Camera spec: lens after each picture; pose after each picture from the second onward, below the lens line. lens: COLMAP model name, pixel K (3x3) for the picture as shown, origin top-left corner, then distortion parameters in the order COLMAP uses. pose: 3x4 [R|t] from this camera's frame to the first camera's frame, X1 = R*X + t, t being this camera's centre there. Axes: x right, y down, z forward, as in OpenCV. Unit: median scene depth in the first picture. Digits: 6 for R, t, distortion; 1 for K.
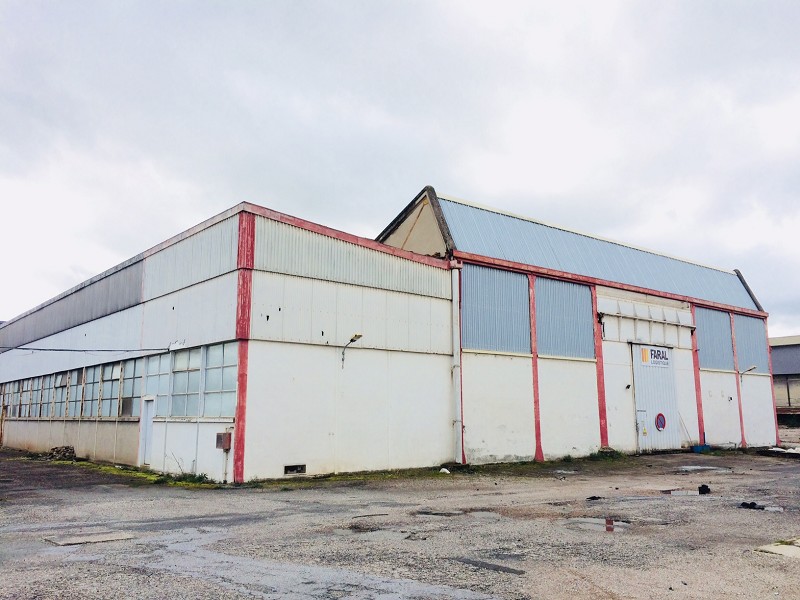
lens RADIAL K [[686.1, 0, 399.2], [0, 686.1, 301.8], [0, 0, 1]] dist [0.057617, -0.074723]
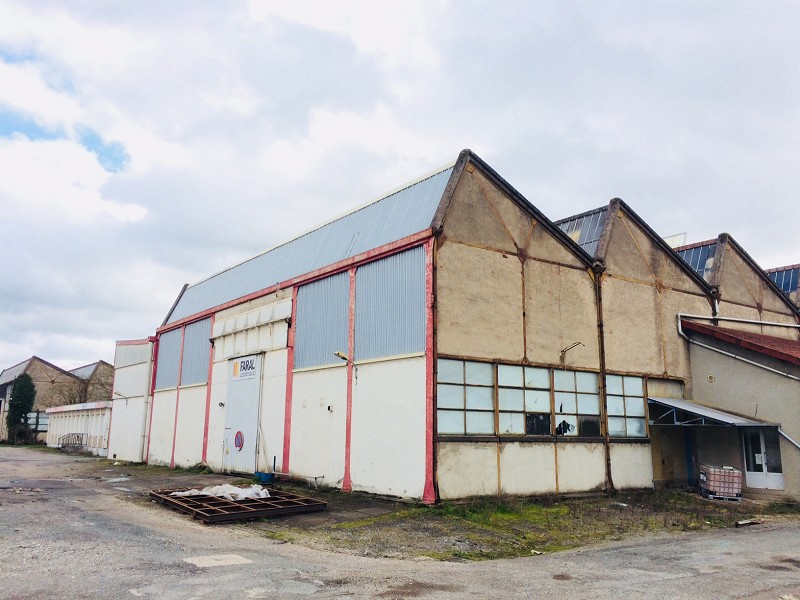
lens RADIAL K [[686.1, 0, 394.9], [0, 686.1, 299.0], [0, 0, 1]] dist [0.057617, -0.074723]
pose [[-0.053515, -0.188489, -0.980616, 1.196005], [0.152430, 0.968973, -0.194570, 0.186791], [0.986864, -0.159888, -0.023124, 1.163685]]
